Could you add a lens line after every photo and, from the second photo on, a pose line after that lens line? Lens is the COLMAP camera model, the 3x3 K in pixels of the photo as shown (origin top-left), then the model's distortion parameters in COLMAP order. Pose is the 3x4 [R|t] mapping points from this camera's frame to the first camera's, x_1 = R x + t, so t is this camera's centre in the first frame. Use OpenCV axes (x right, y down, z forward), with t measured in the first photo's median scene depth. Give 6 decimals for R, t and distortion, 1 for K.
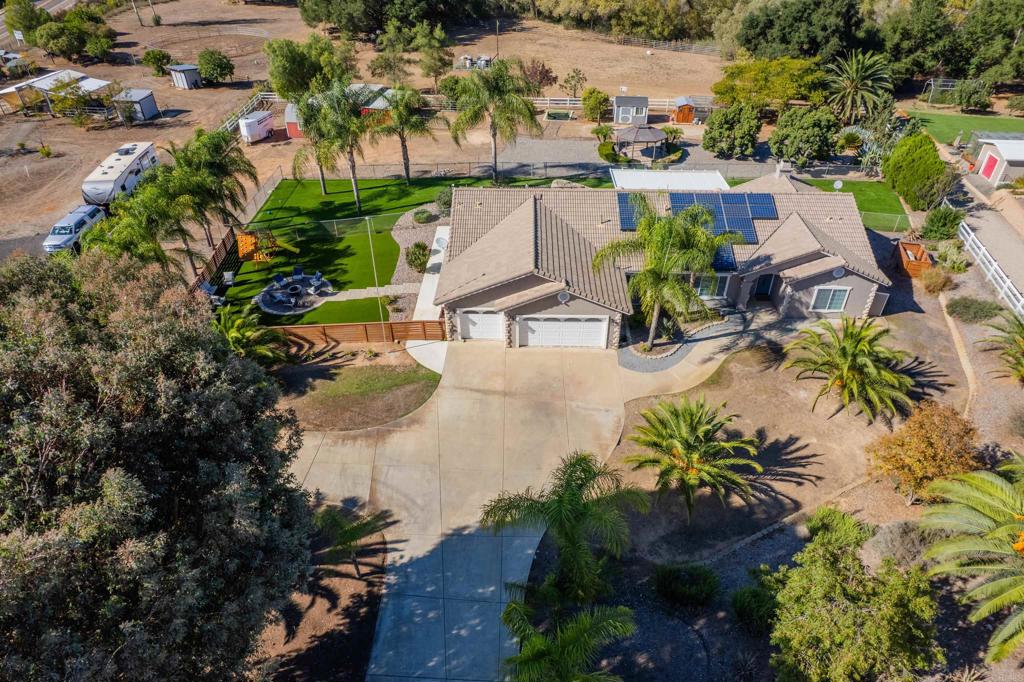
lens RADIAL K [[654.6, 0, 518.9], [0, 654.6, 339.6], [0, 0, 1]] dist [-0.080657, 0.073082]
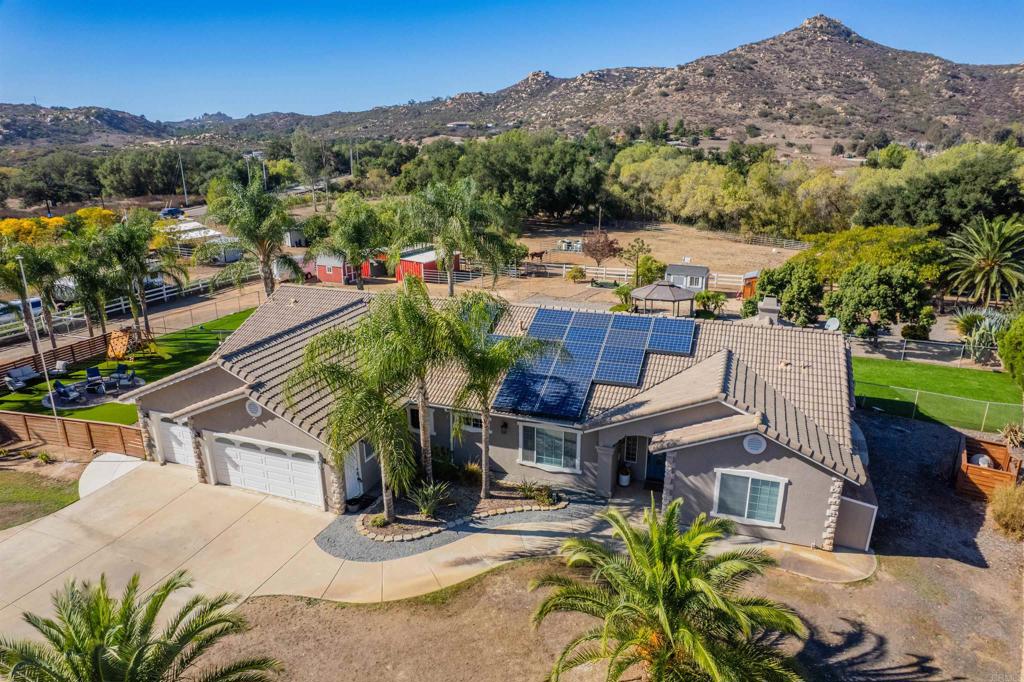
lens RADIAL K [[654.6, 0, 518.9], [0, 654.6, 339.6], [0, 0, 1]] dist [-0.080657, 0.073082]
pose [[0.946271, 0.092921, -0.309737, 0.460792], [-0.190038, 0.934770, -0.300151, 0.011115], [0.261643, 0.342886, 0.902204, 0.433312]]
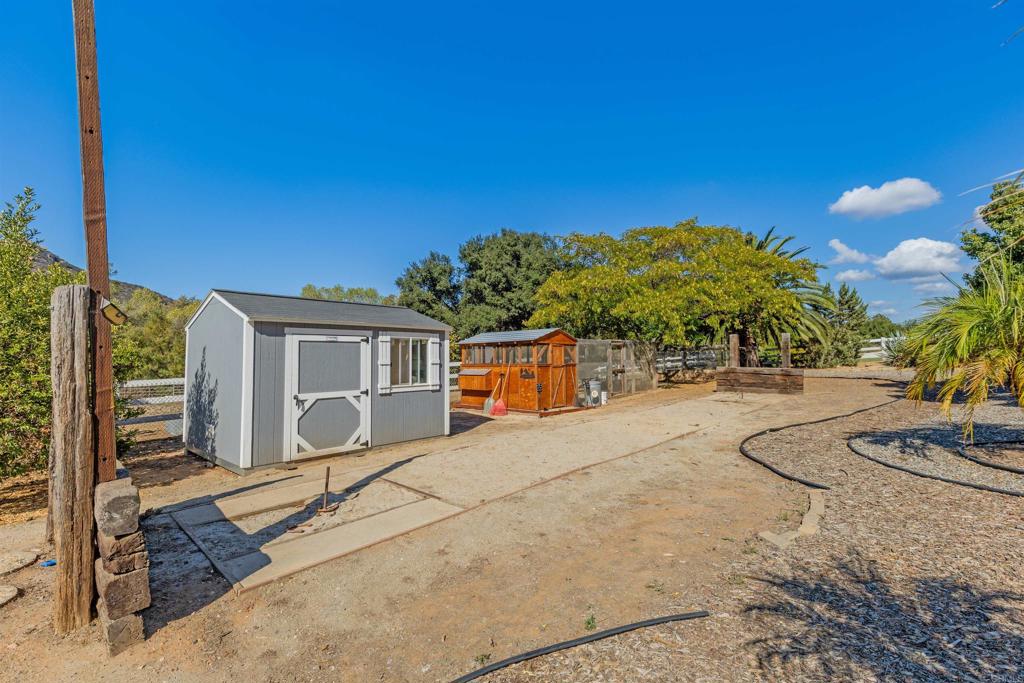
lens RADIAL K [[457.4, 0, 510.6], [0, 457.4, 340.2], [0, 0, 1]] dist [0.015080, -0.007138]
pose [[0.615916, 0.021965, 0.787505, 0.216169], [0.474238, 0.787872, -0.392882, -0.578779], [-0.629083, 0.615447, 0.474846, 1.793240]]
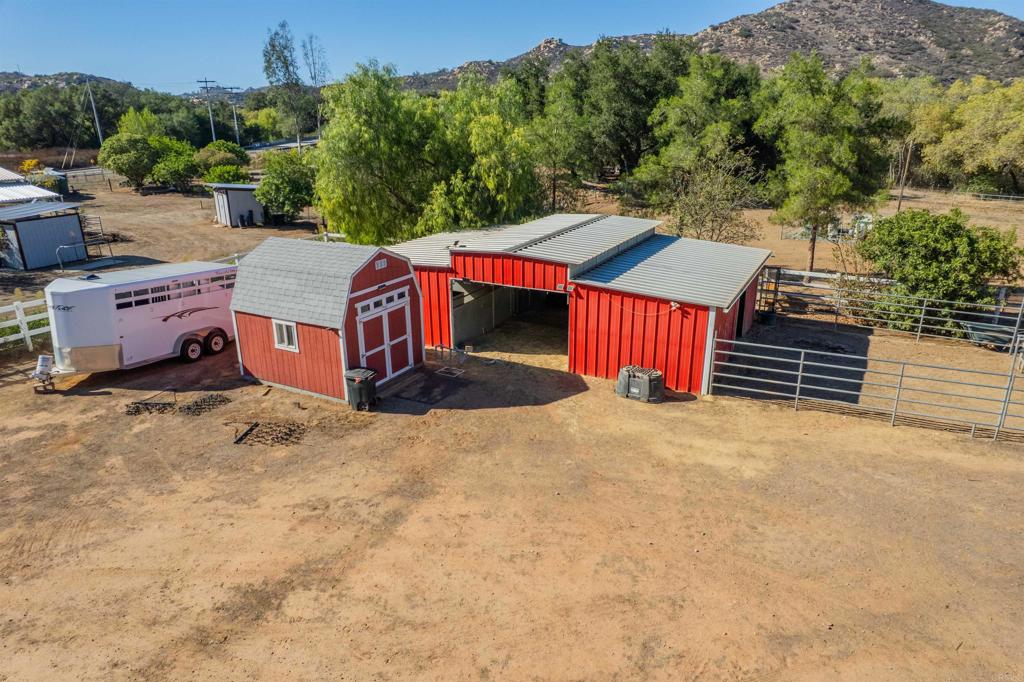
lens RADIAL K [[654.6, 0, 518.9], [0, 654.6, 339.6], [0, 0, 1]] dist [-0.080657, 0.073082]
pose [[0.944569, 0.104511, -0.311235, -0.367785], [-0.192670, 0.944032, -0.267734, -0.539367], [0.265834, 0.312859, 0.911840, 1.551182]]
